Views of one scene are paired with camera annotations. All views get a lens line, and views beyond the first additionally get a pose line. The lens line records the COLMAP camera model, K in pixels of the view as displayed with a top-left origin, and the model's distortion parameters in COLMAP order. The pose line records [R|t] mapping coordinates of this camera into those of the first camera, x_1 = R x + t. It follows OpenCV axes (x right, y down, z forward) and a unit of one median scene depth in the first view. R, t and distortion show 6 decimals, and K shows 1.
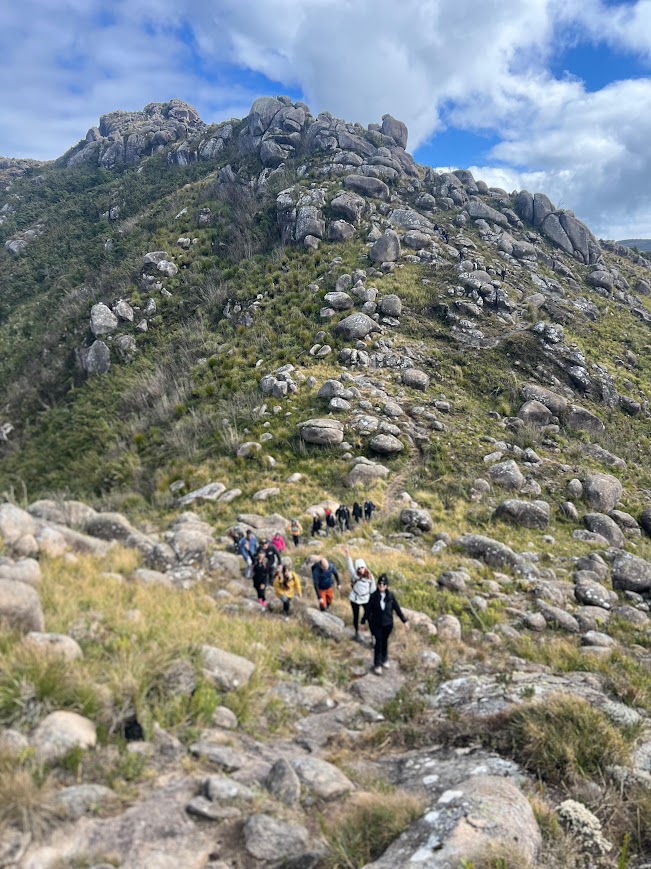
lens RADIAL K [[706.0, 0, 325.5], [0, 706.0, 434.5], [0, 0, 1]] dist [0.002745, -0.005754]
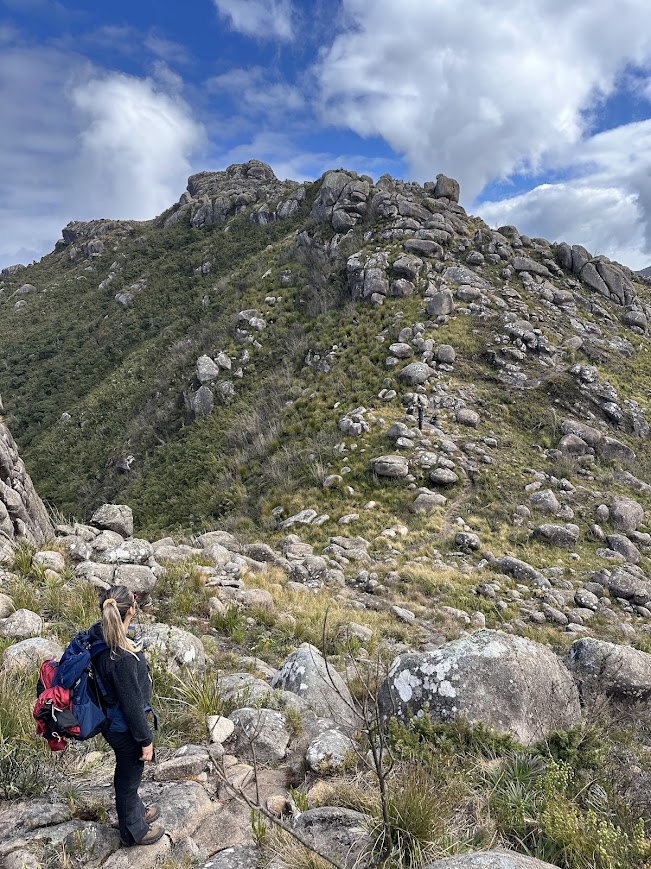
lens RADIAL K [[663.5, 0, 322.0], [0, 663.5, 414.3], [0, 0, 1]] dist [0.106678, -0.318186]
pose [[0.994838, -0.019144, -0.099655, -0.005185], [0.014321, 0.998702, -0.048885, -0.028920], [0.100462, 0.047205, 0.993820, -0.132400]]
